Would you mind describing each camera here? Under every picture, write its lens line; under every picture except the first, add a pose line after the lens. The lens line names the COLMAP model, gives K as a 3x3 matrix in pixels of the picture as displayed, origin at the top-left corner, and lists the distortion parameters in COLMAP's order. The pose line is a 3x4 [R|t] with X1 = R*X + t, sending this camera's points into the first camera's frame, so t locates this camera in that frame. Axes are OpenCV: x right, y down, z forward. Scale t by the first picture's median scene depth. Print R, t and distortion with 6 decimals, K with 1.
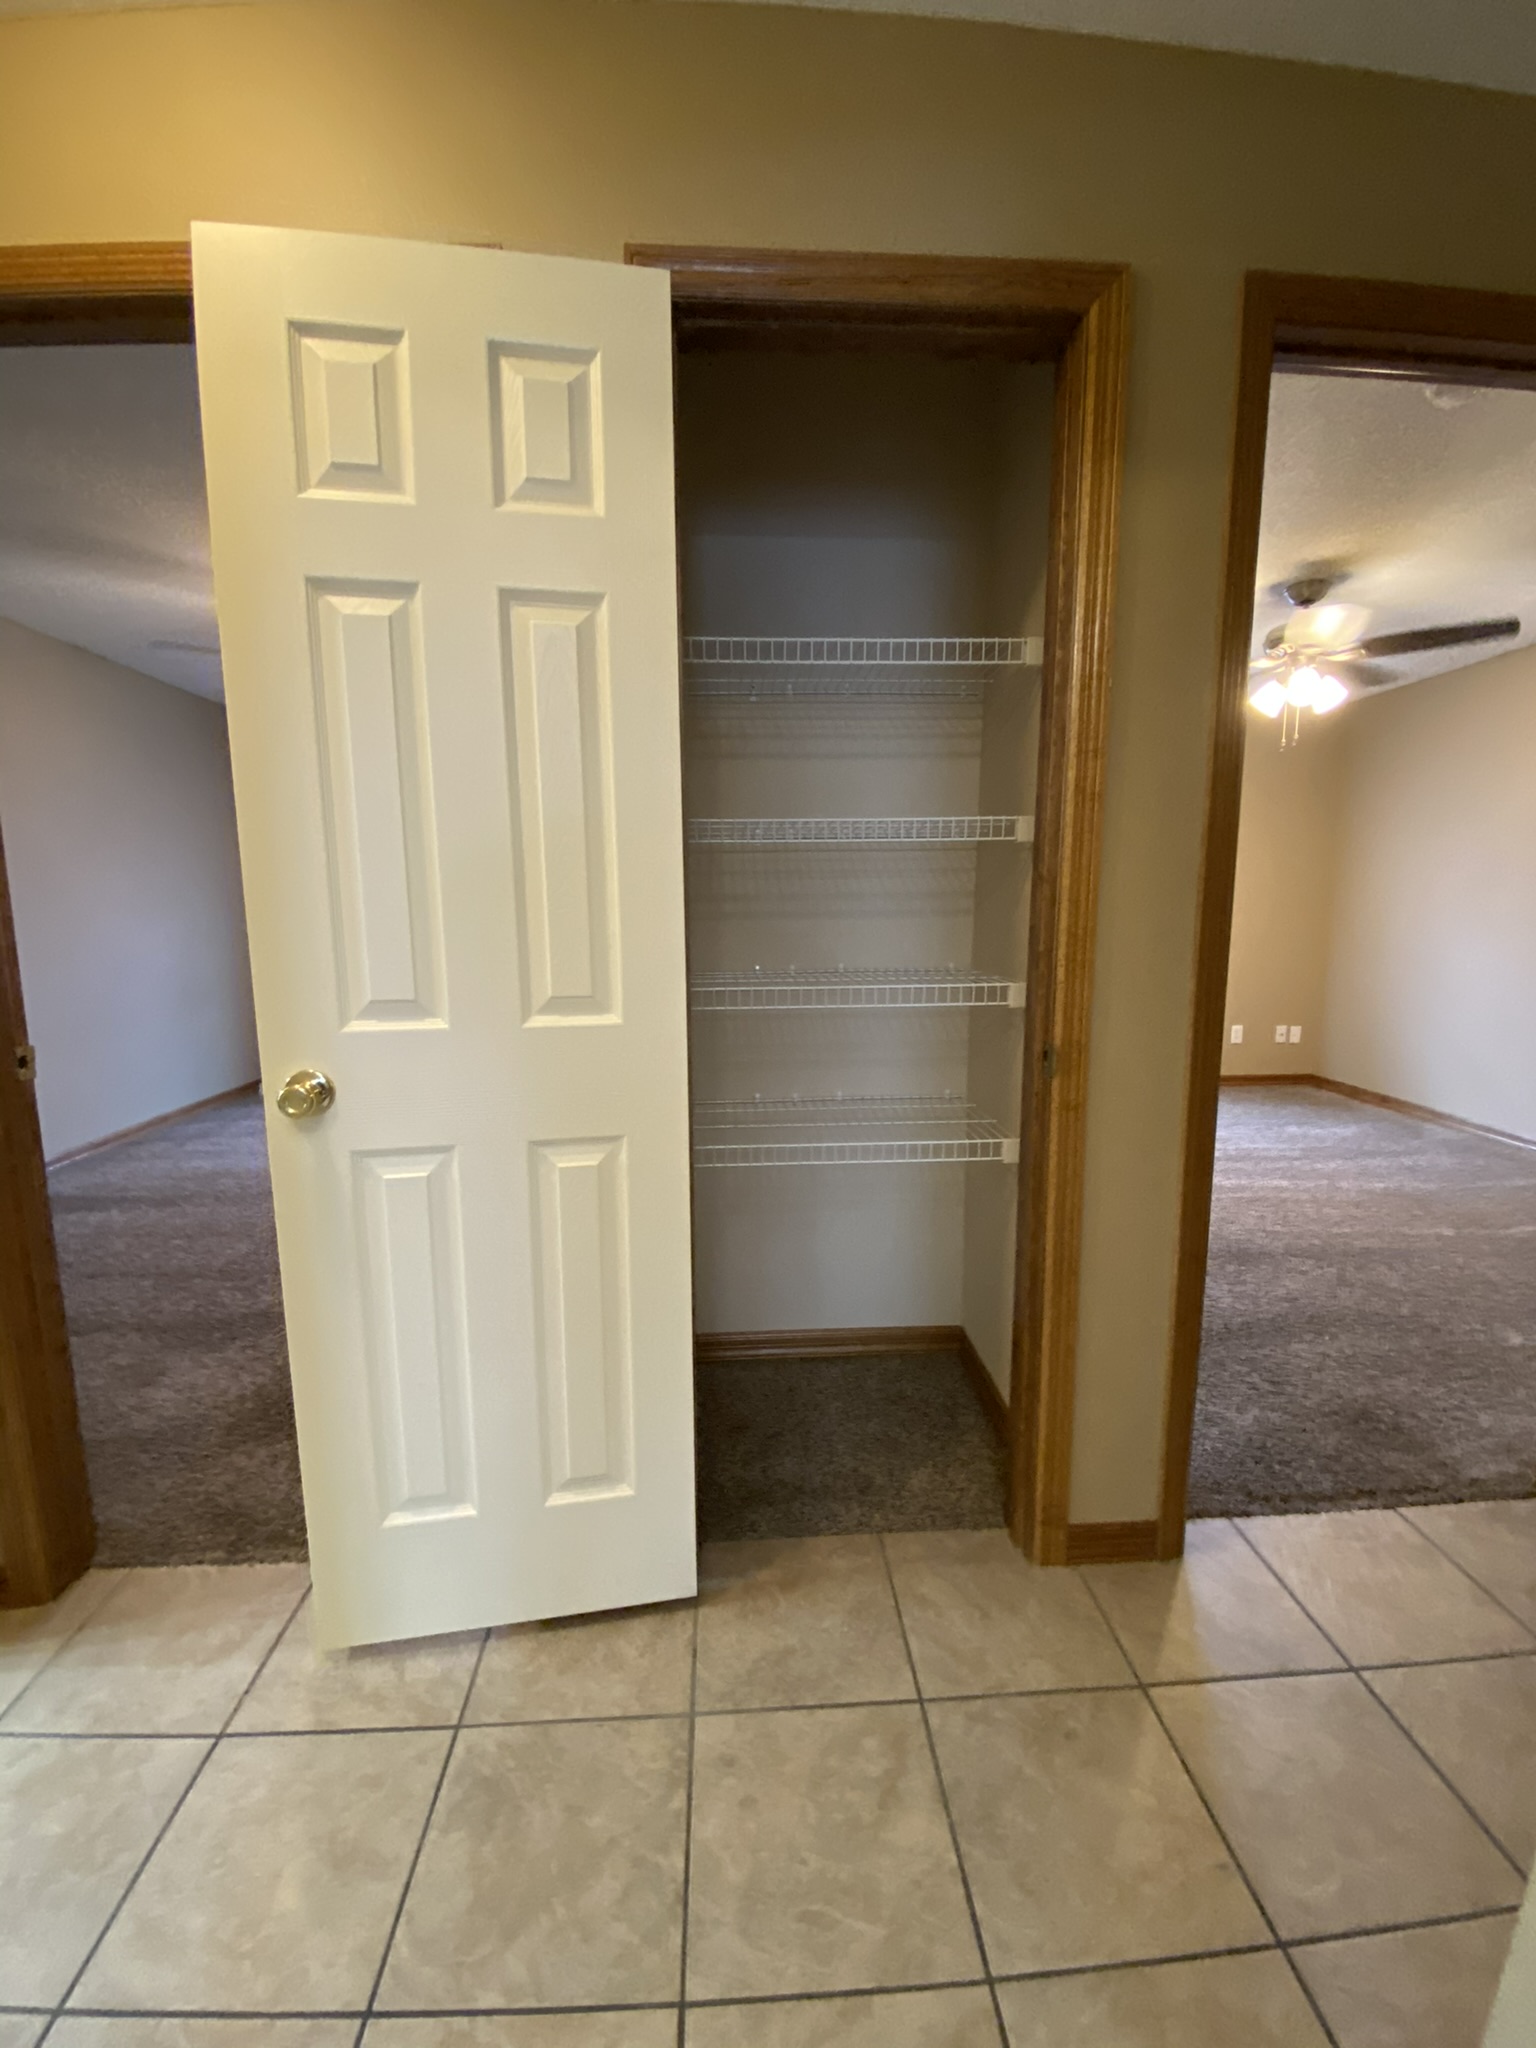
lens RADIAL K [[820.2, 0, 763.5], [0, 820.2, 988.3], [0, 0, 1]] dist [-0.001767, -0.014006]
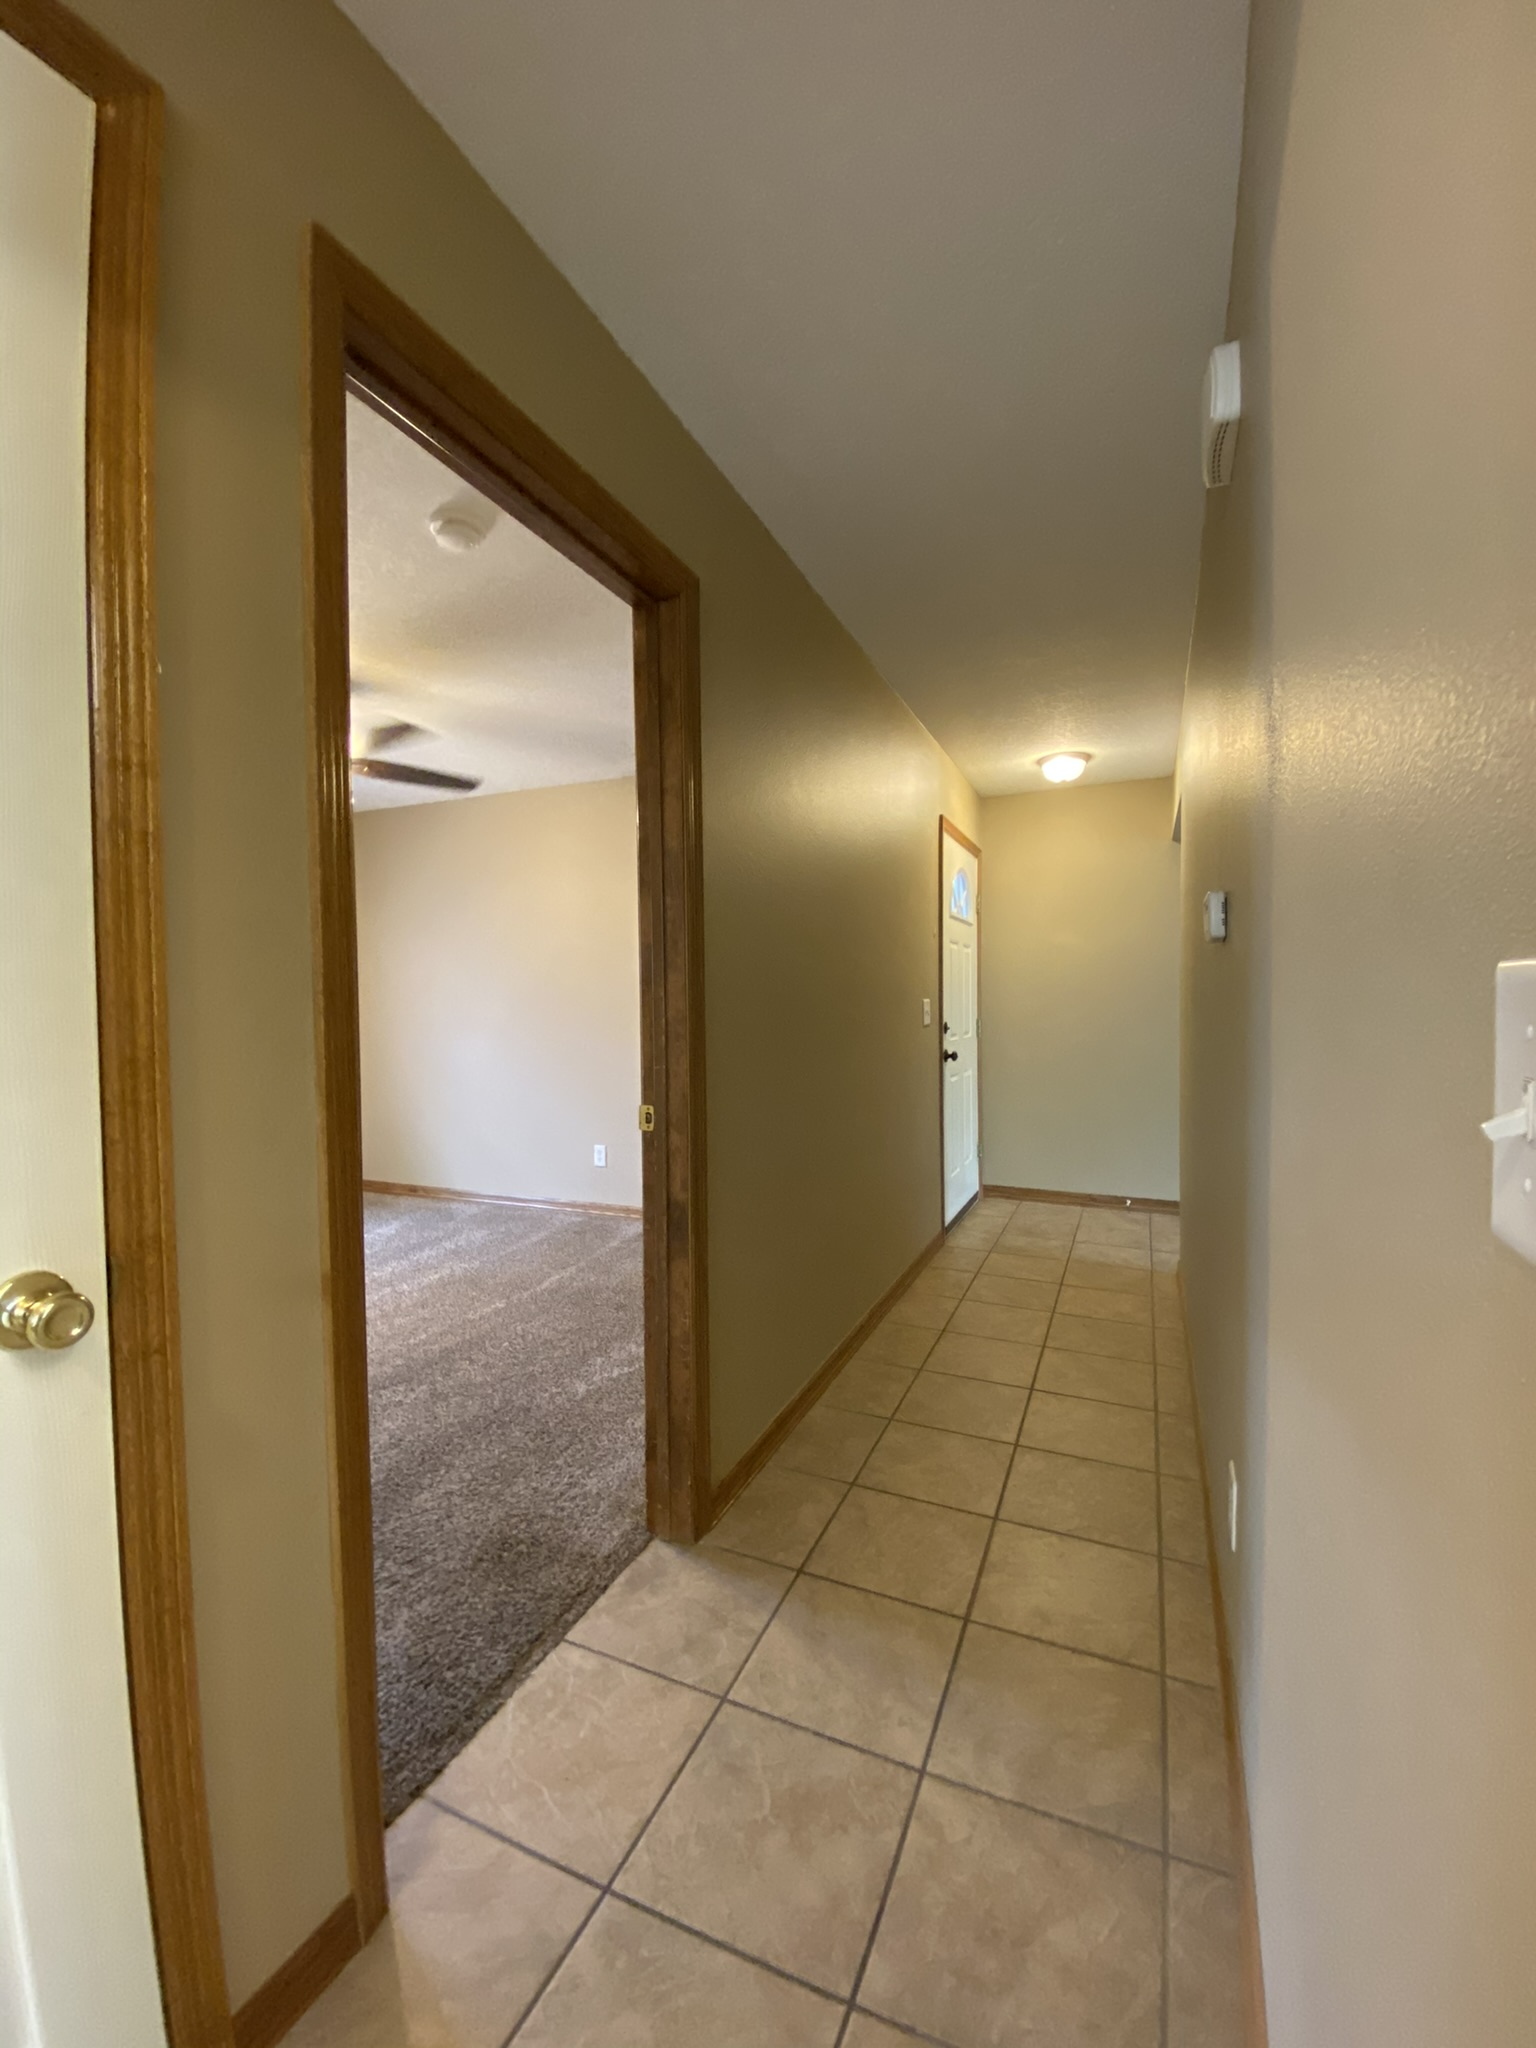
lens RADIAL K [[847.0, 0, 768.0], [0, 847.0, 1024.0], [0, 0, 1]] dist [0.000293, -0.009900]
pose [[0.461231, -0.032532, 0.886684, 0.030686], [0.104467, 0.994368, -0.017859, -0.020704], [-0.881109, 0.100866, 0.462032, 0.195845]]
